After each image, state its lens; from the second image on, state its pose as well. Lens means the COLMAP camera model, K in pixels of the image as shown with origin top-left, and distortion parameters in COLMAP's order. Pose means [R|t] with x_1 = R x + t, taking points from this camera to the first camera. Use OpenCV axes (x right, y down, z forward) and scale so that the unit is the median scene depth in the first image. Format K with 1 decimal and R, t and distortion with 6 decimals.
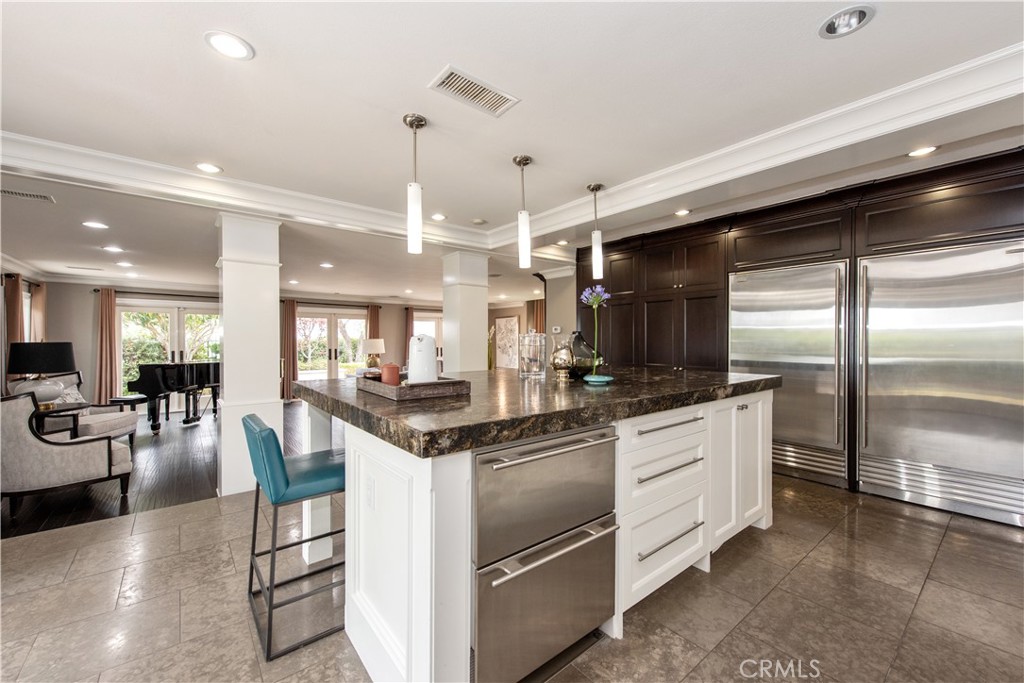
lens RADIAL K [[408.3, 0, 511.4], [0, 408.3, 342.2], [0, 0, 1]] dist [-0.000322, -0.000001]
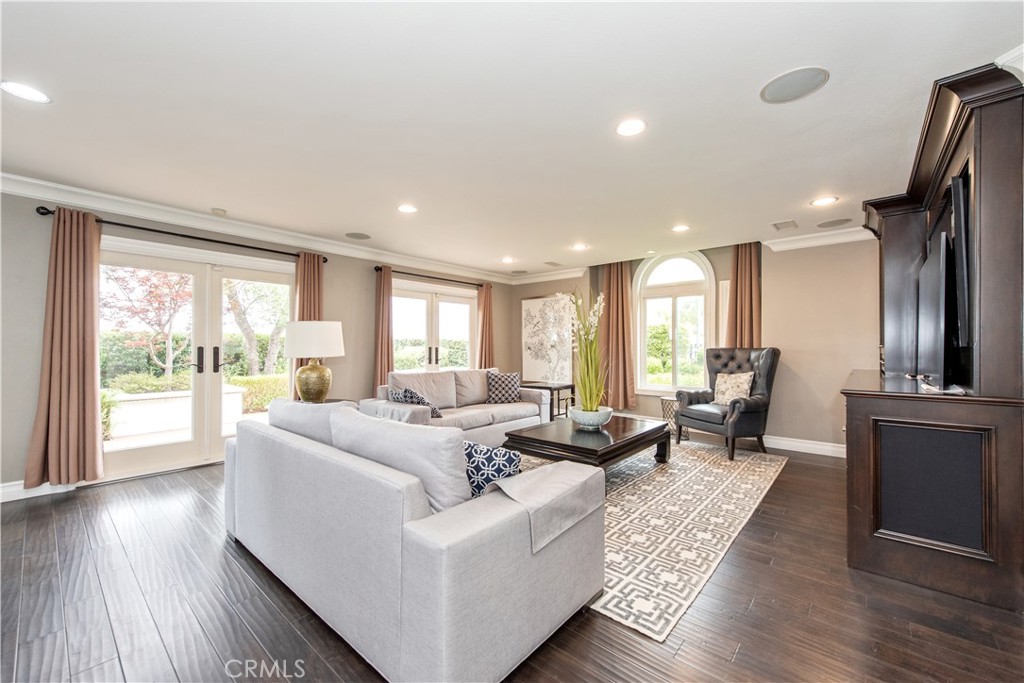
lens RADIAL K [[412.1, 0, 512.9], [0, 412.1, 340.3], [0, 0, 1]] dist [0.000584, -0.000017]
pose [[0.984033, 0.005609, 0.177899, -0.181180], [-0.001886, 0.999776, -0.021092, 0.016019], [-0.177977, 0.020419, 0.983823, 0.470116]]
